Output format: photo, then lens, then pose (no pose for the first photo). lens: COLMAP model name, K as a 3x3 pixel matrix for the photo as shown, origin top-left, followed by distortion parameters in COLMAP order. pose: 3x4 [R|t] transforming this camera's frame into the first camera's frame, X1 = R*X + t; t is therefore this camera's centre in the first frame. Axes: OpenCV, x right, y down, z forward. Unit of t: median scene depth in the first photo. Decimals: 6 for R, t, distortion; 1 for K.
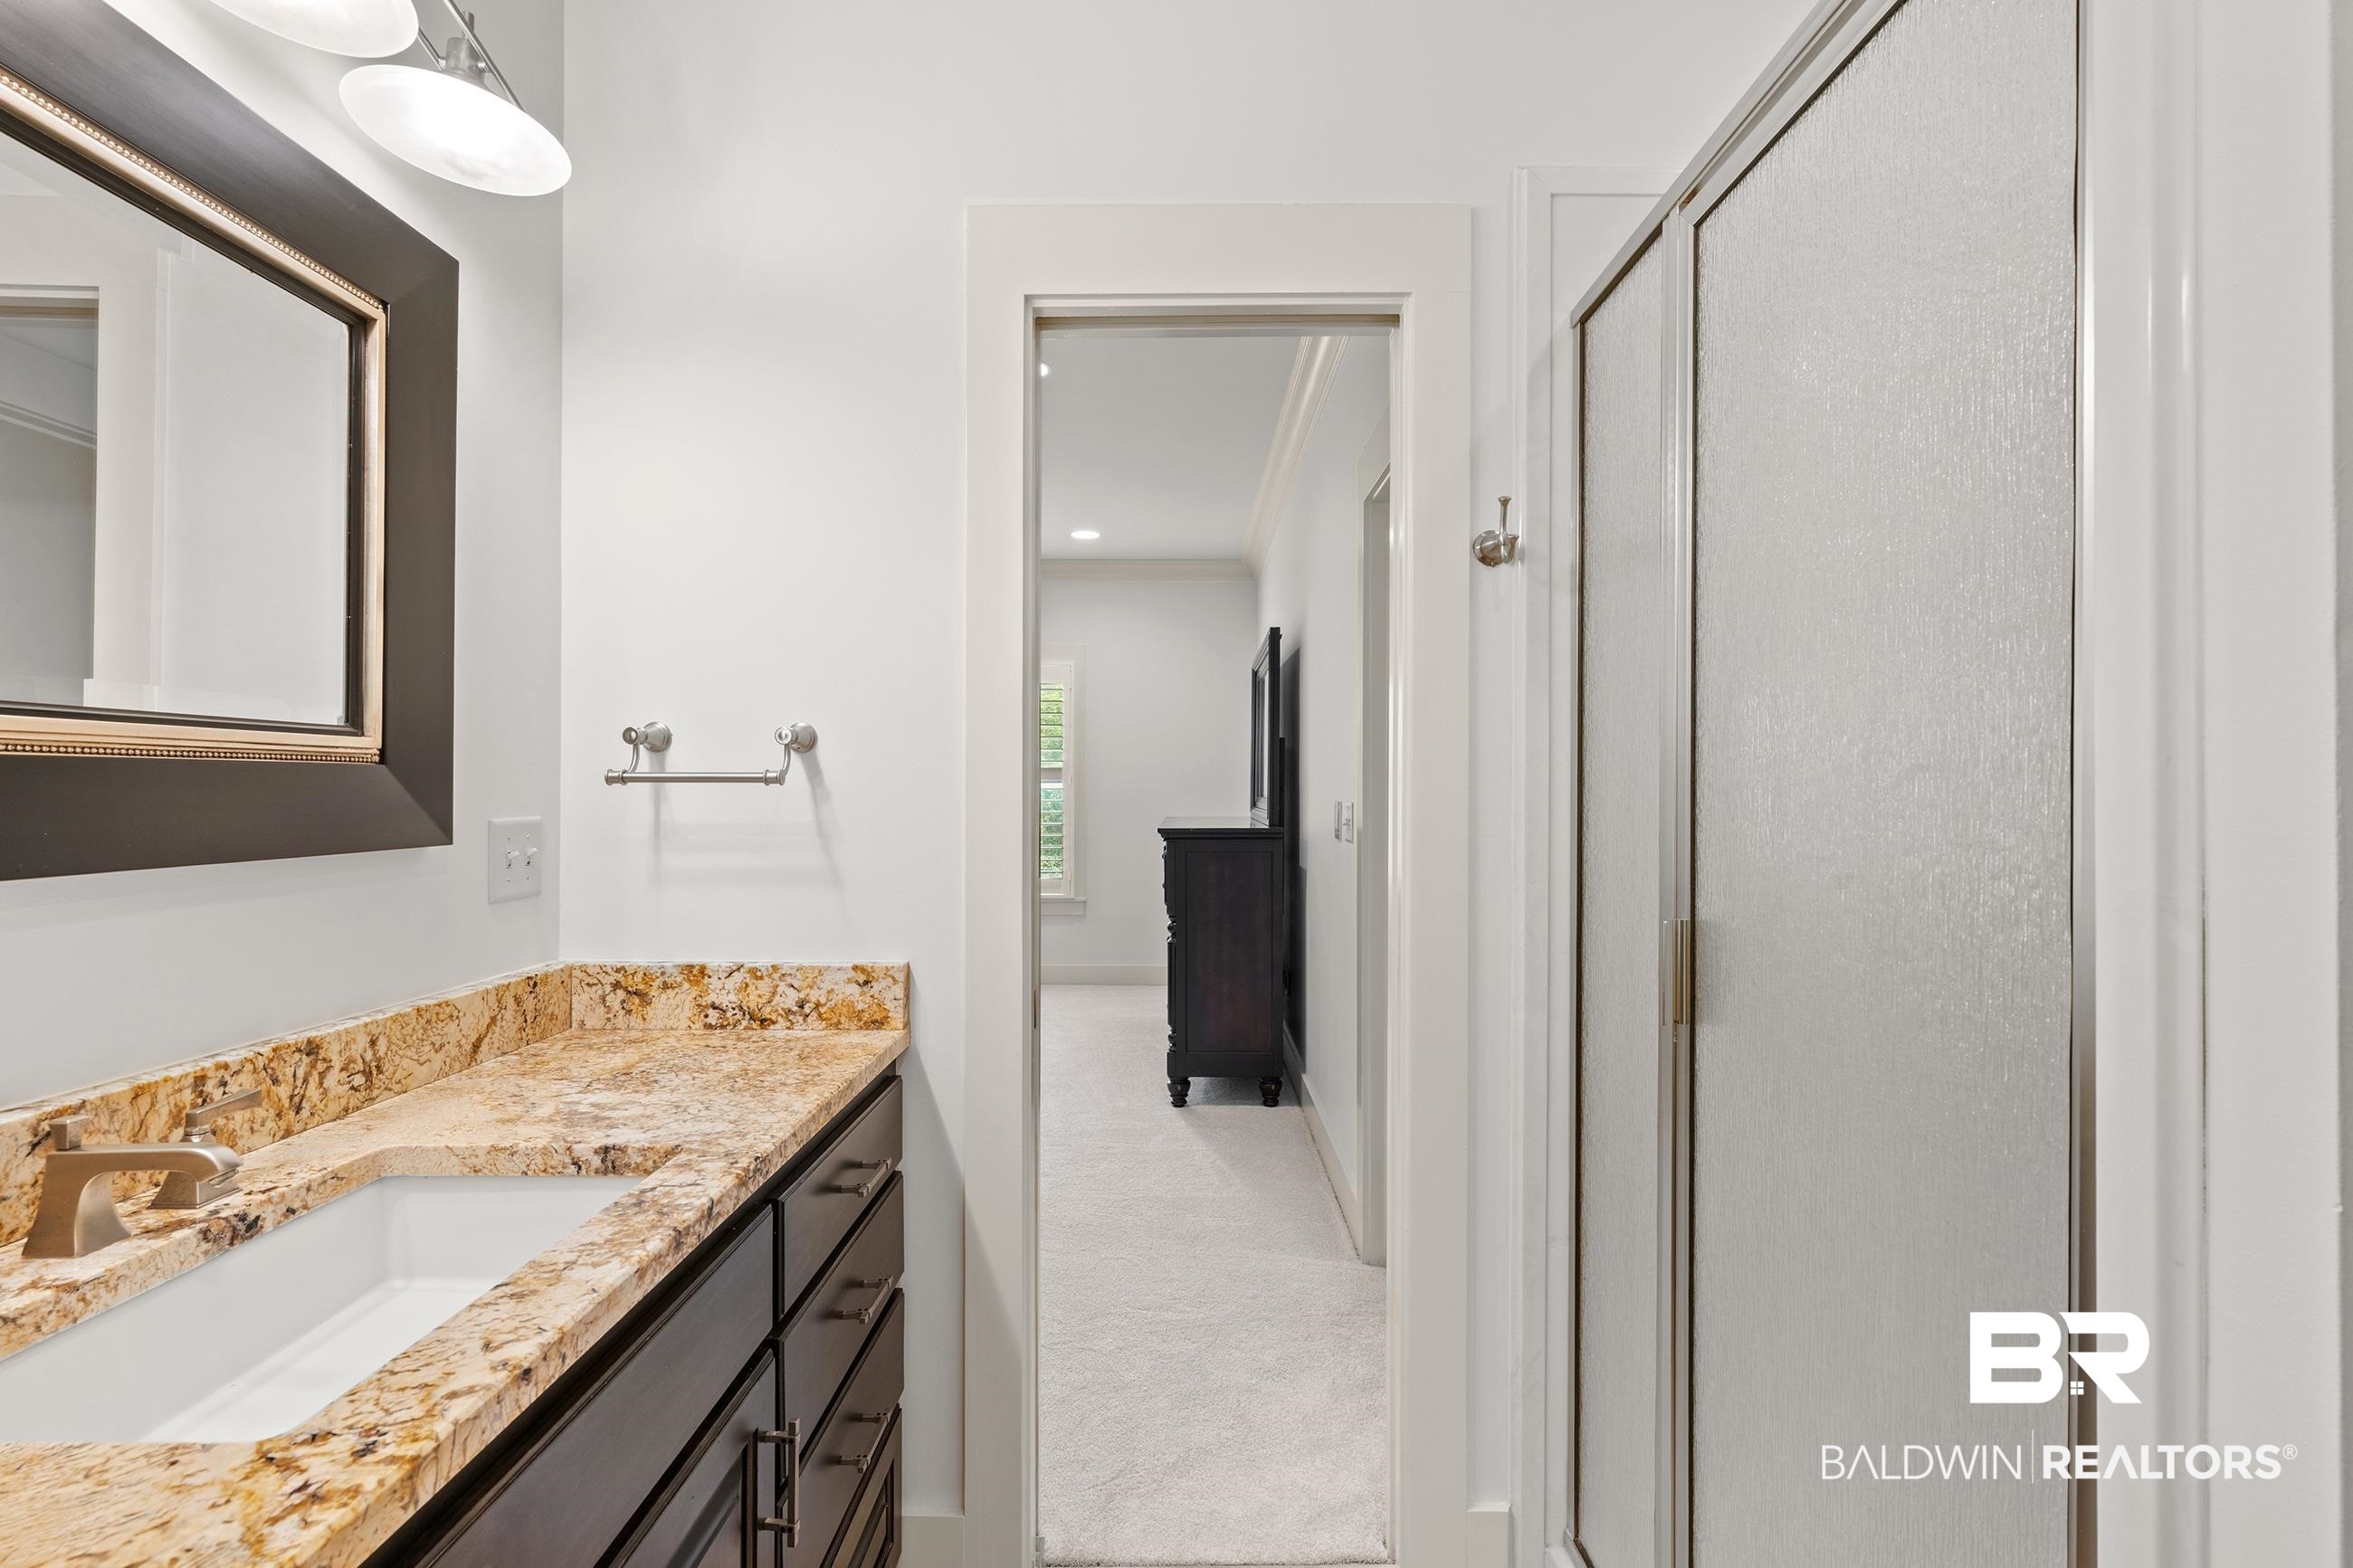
lens RADIAL K [[1079.9, 0, 1178.4], [0, 1079.9, 784.7], [0, 0, 1]] dist [-0.000237, 0.000213]
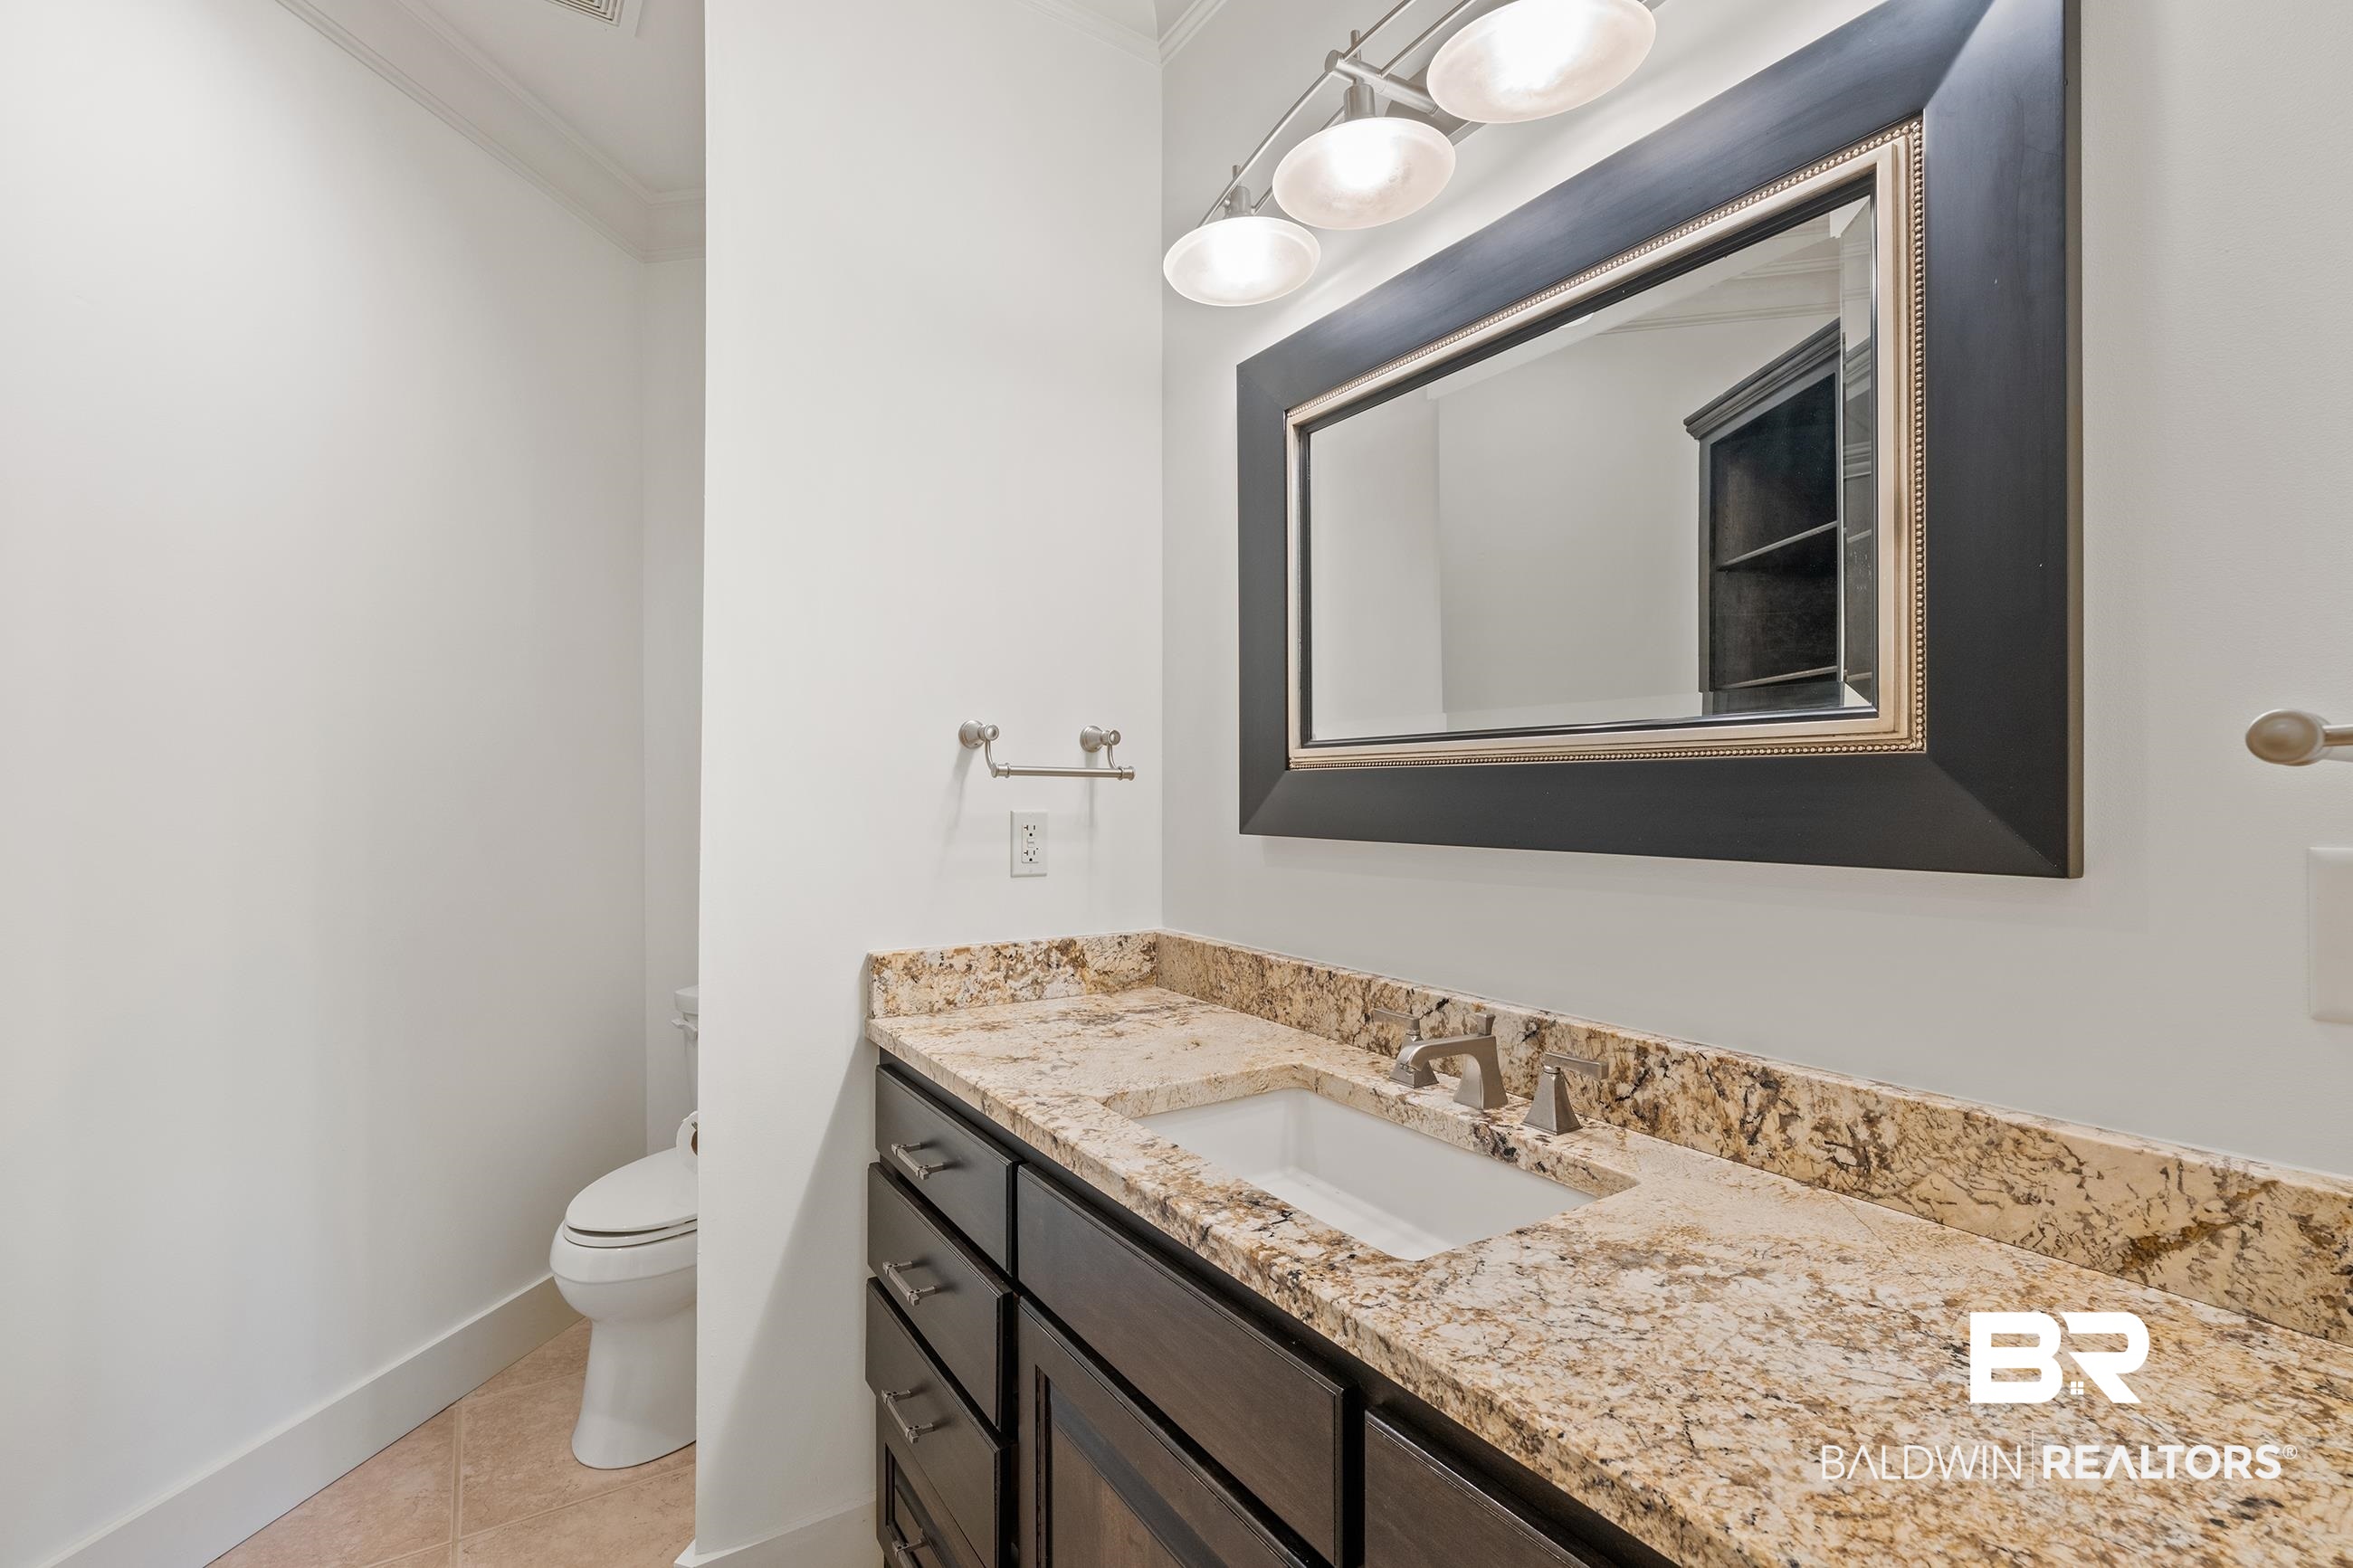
lens RADIAL K [[1079.9, 0, 1178.4], [0, 1079.9, 793.1], [0, 0, 1]] dist [-0.000237, 0.000213]
pose [[-0.839287, -0.001014, -0.543687, 0.081011], [0.000338, 0.999997, -0.002387, 0.011070], [0.543688, -0.002187, -0.839284, 1.469241]]
